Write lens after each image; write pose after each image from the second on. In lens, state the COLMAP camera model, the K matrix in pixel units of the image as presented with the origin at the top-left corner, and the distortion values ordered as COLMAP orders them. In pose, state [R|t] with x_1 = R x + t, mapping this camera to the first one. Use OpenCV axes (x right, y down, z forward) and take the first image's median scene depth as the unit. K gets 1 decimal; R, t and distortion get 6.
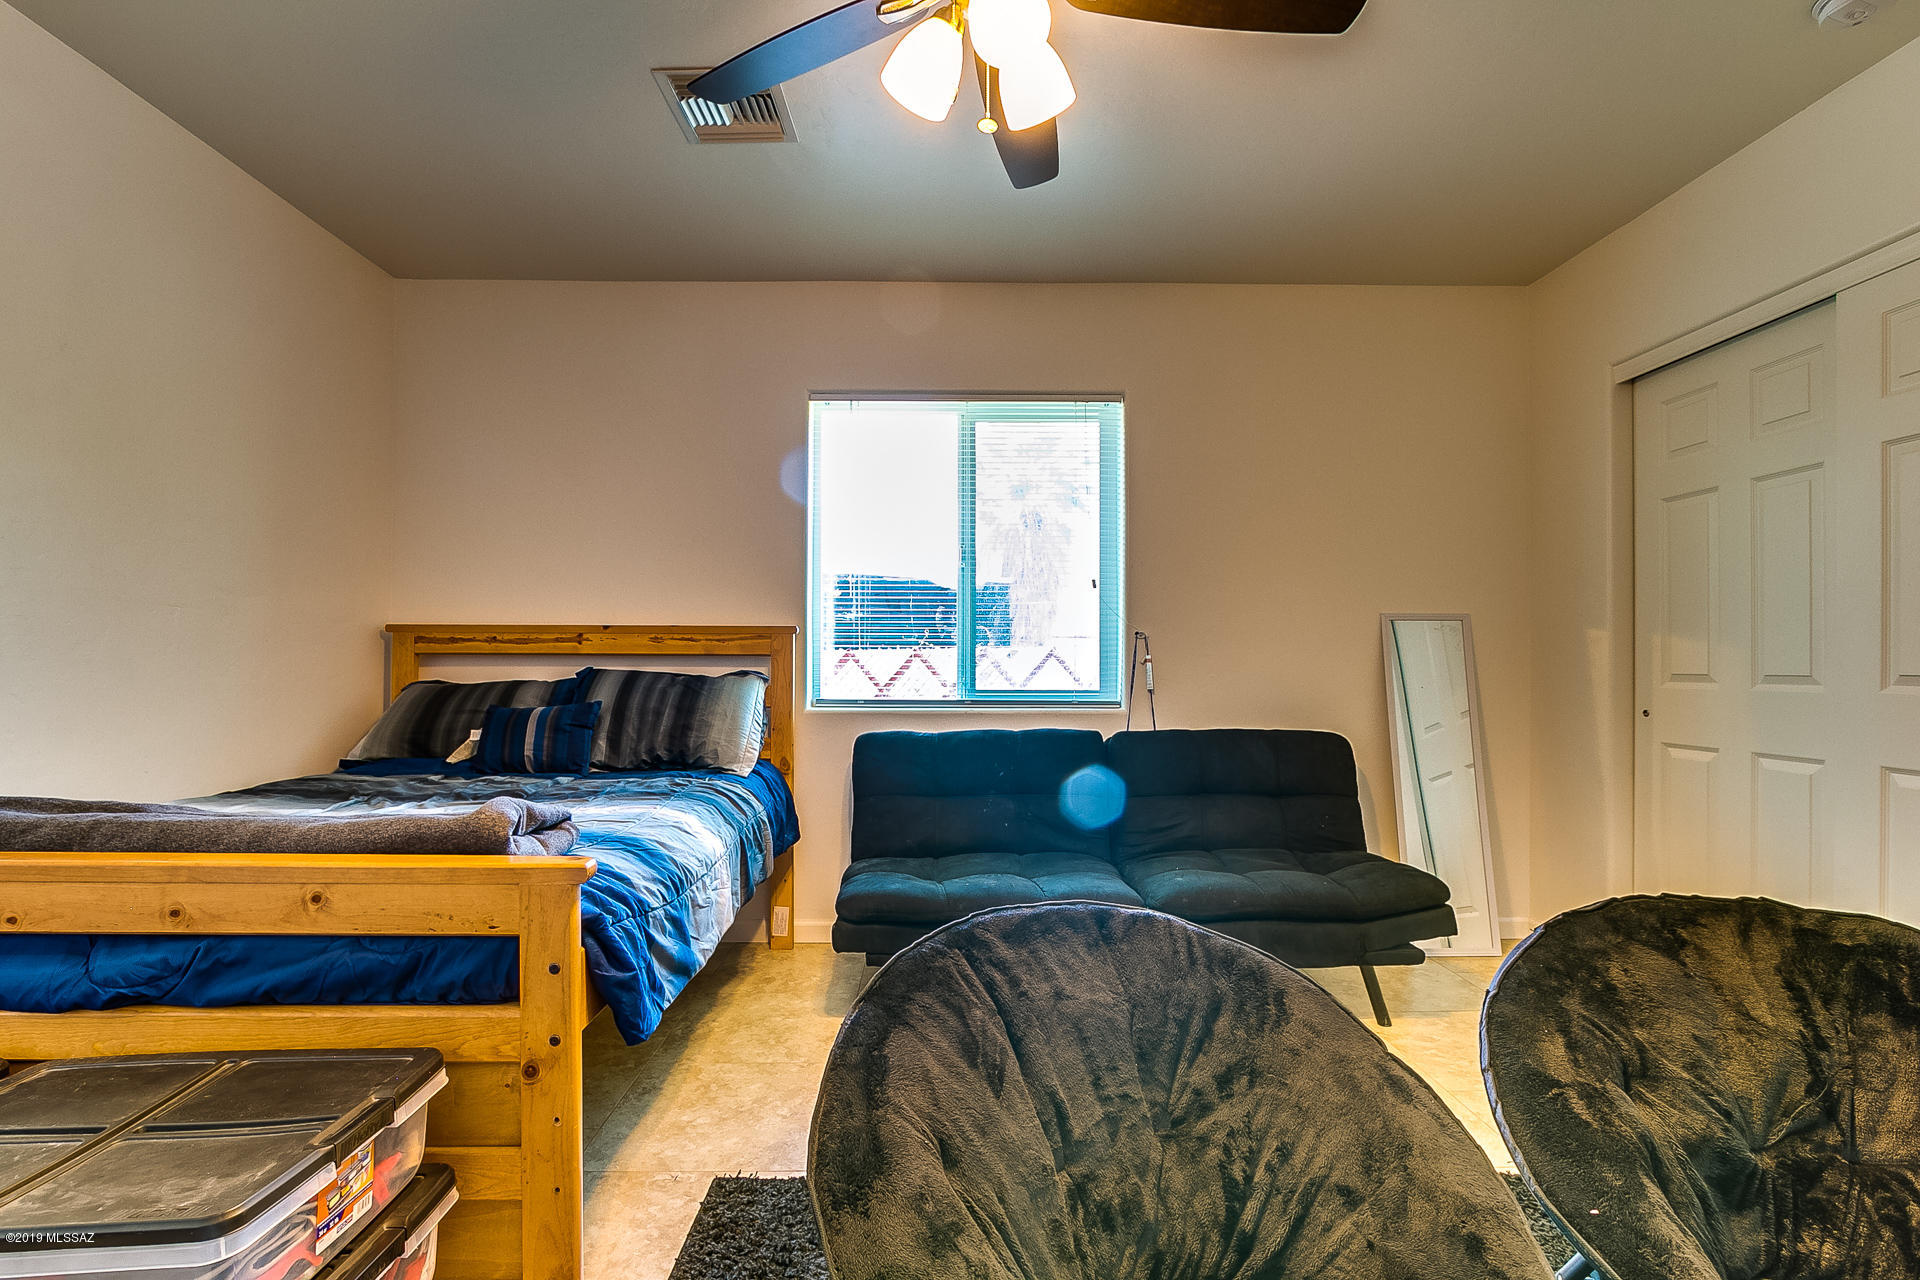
lens RADIAL K [[902.8, 0, 962.1], [0, 902.8, 661.1], [0, 0, 1]] dist [-0.031822, 0.010124]
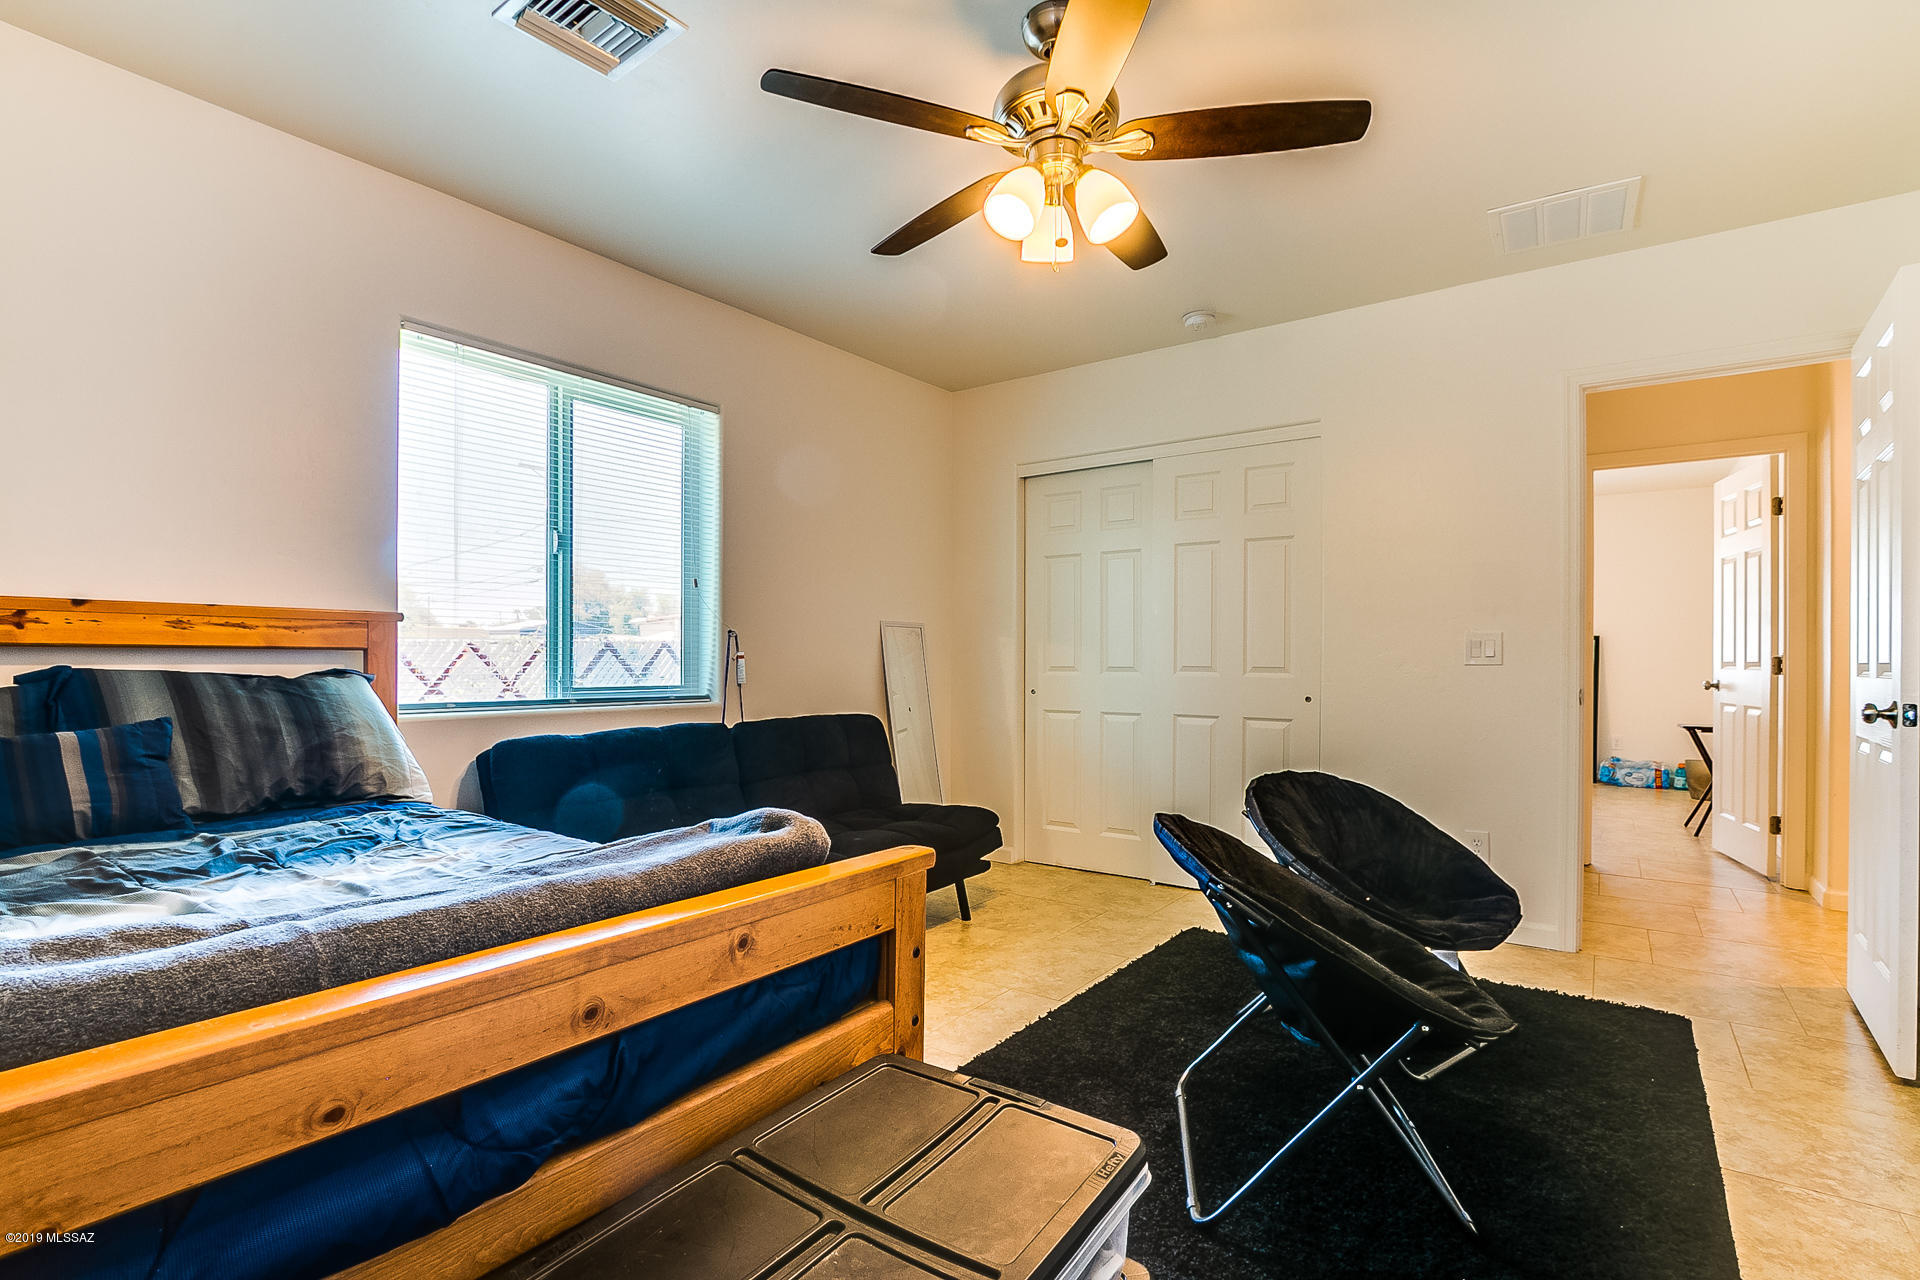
lens RADIAL K [[898.3, 0, 965.1], [0, 898.3, 658.7], [0, 0, 1]] dist [-0.000351, -0.000061]
pose [[0.604271, 0.001087, 0.796778, -0.582358], [-0.004958, 0.999985, 0.002396, -0.003031], [-0.796764, -0.005398, 0.604267, 0.143810]]
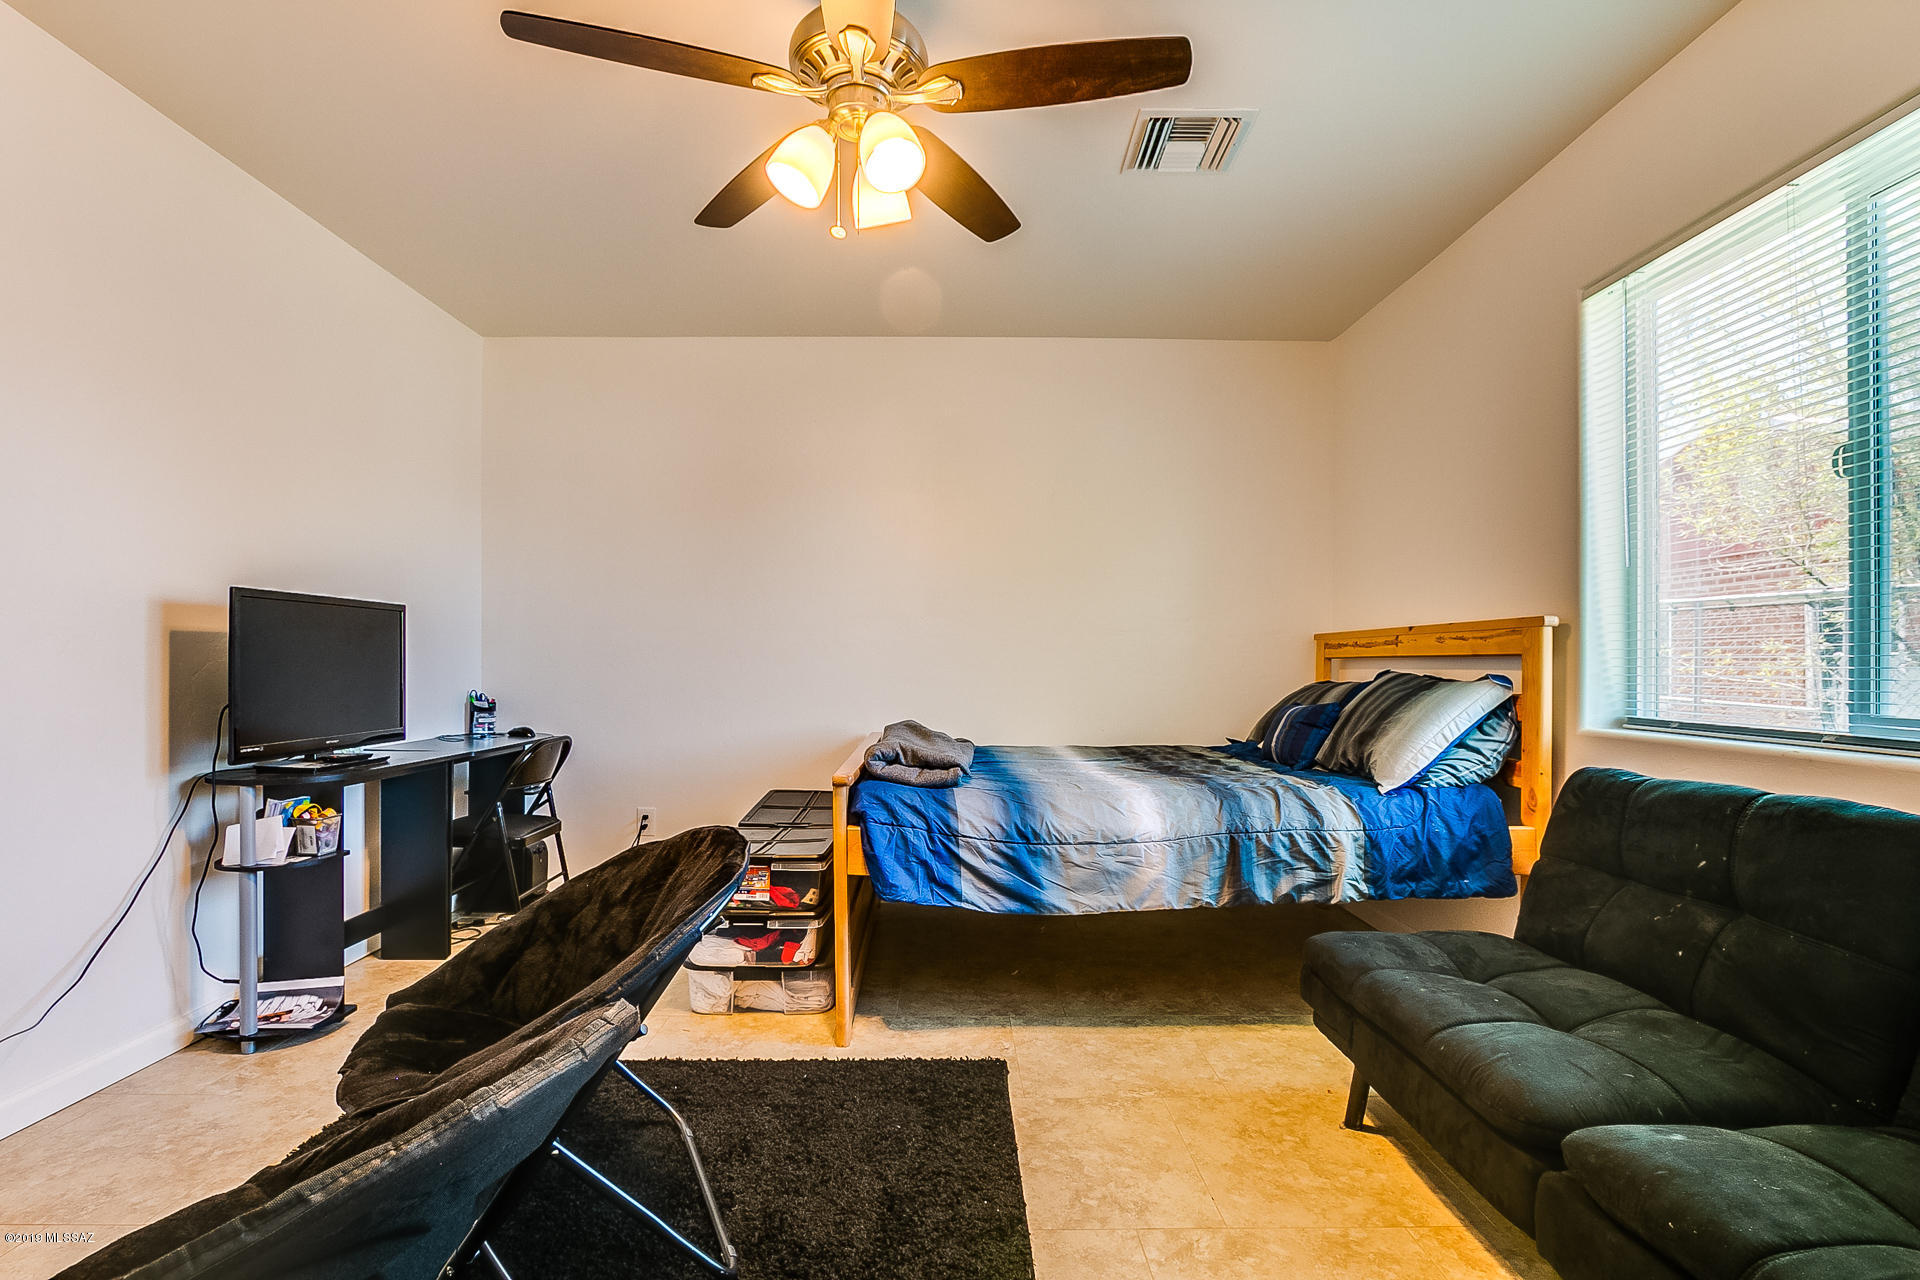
lens RADIAL K [[902.8, 0, 962.1], [0, 902.8, 661.1], [0, 0, 1]] dist [-0.031822, 0.010124]
pose [[-0.017376, -0.003765, -0.999842, 0.639384], [0.000787, 0.999993, -0.003779, 0.001161], [0.999849, -0.000853, -0.017373, 0.598835]]
